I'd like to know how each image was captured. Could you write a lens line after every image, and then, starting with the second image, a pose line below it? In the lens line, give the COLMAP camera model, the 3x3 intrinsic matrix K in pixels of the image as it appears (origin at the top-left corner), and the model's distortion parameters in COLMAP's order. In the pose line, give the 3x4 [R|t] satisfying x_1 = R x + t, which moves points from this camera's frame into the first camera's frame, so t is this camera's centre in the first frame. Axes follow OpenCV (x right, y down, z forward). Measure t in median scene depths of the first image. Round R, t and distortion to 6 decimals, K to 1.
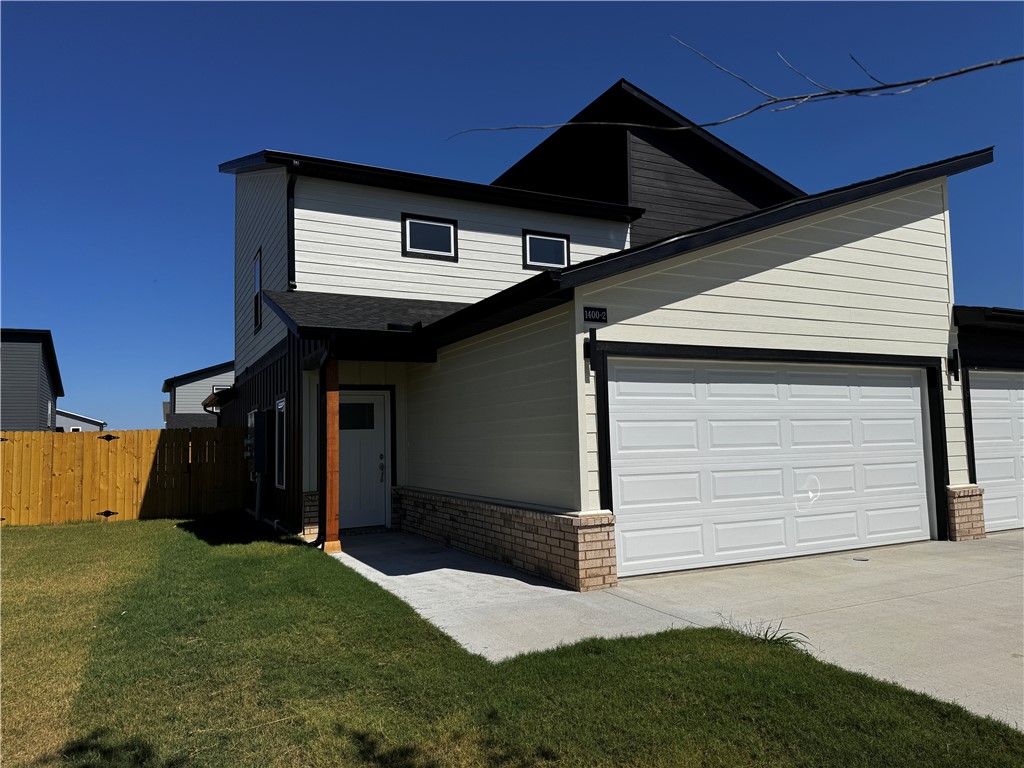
lens RADIAL K [[714.5, 0, 512.0], [0, 714.5, 384.0], [0, 0, 1]] dist [0.120117, -0.178821]
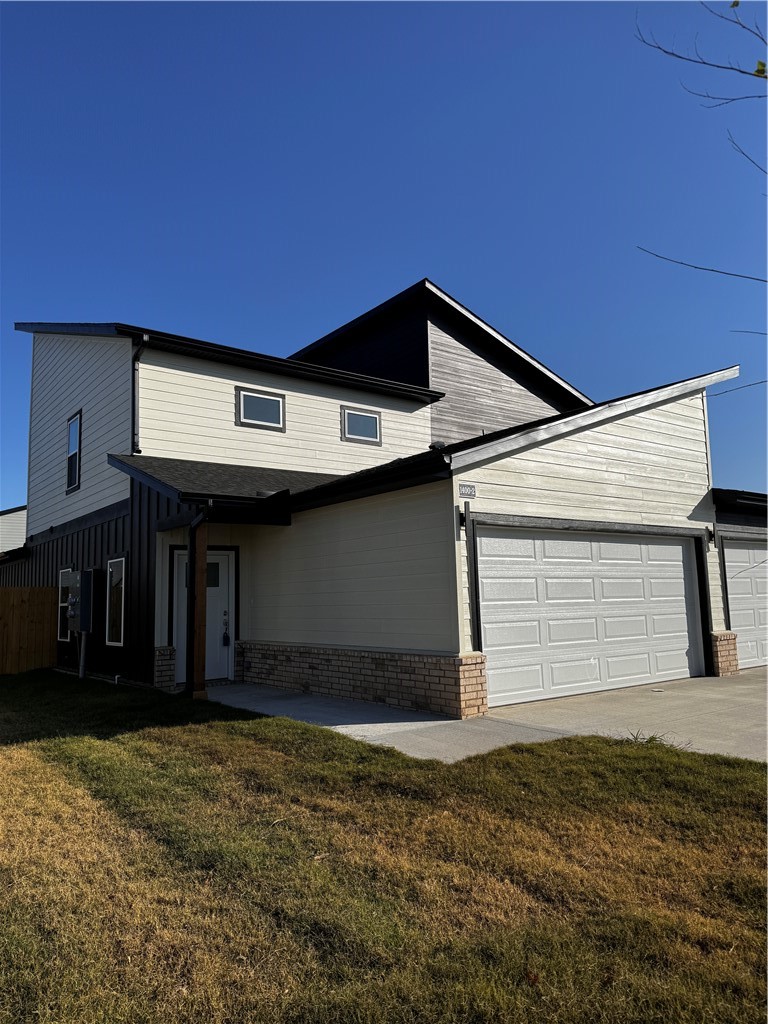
lens RADIAL K [[714.5, 0, 384.0], [0, 714.5, 512.0], [0, 0, 1]] dist [0.120117, -0.178821]
pose [[0.982052, 0.019160, 0.187637, -0.191383], [-0.010298, 0.998790, -0.048090, 0.000144], [-0.188332, 0.045294, 0.981060, -0.127429]]
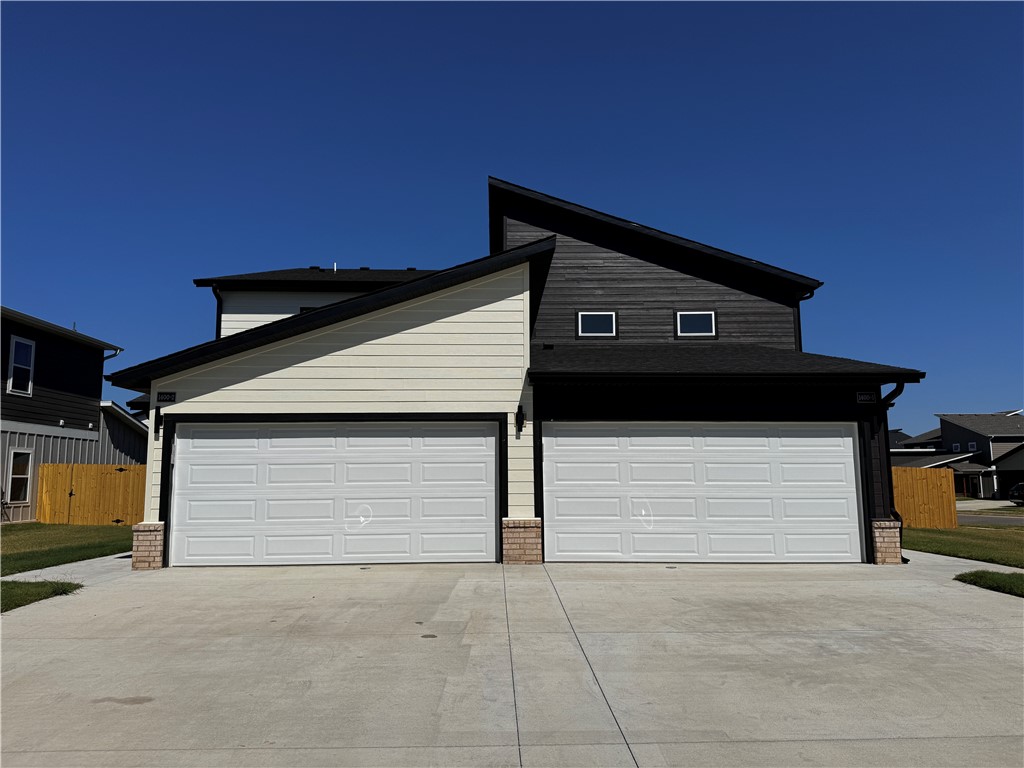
lens RADIAL K [[714.5, 0, 512.0], [0, 714.5, 384.0], [0, 0, 1]] dist [0.120117, -0.178821]
pose [[0.902983, -0.036029, -0.428164, 1.136995], [0.016979, 0.998692, -0.048228, -0.026864], [0.429341, 0.036279, 0.902413, -0.092371]]
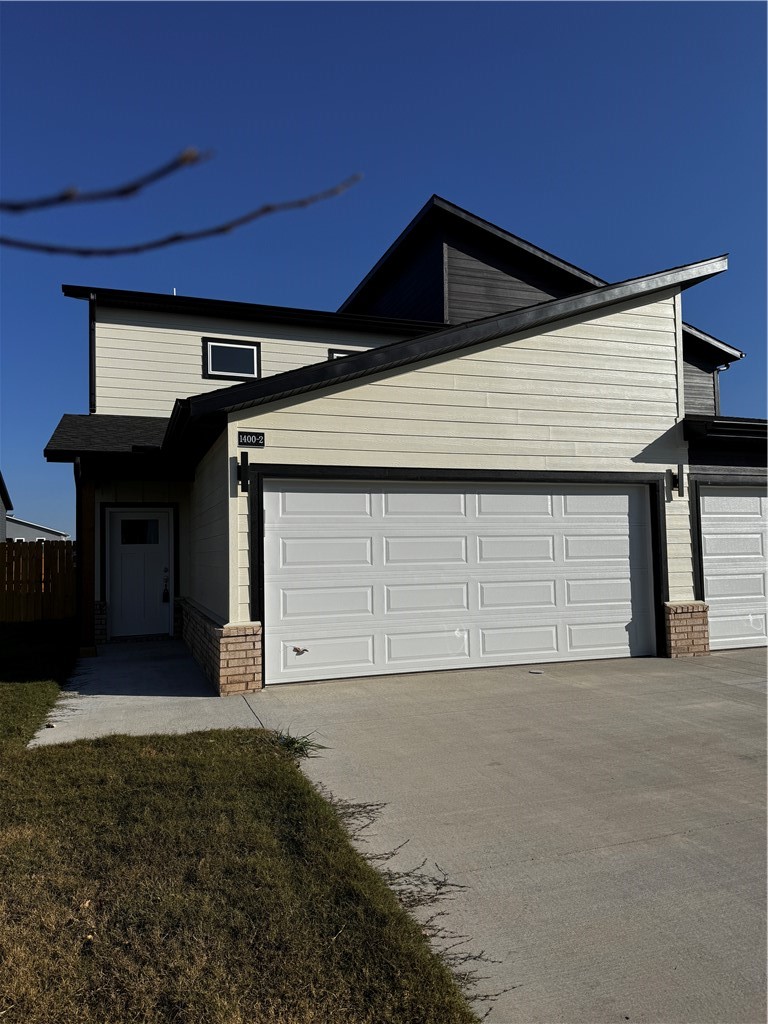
lens RADIAL K [[714.5, 0, 384.0], [0, 714.5, 512.0], [0, 0, 1]] dist [0.120117, -0.178821]
pose [[0.992322, -0.003402, -0.123633, 0.339435], [0.006463, 0.999682, 0.024367, -0.009897], [0.123510, -0.024979, 0.992029, -0.028143]]
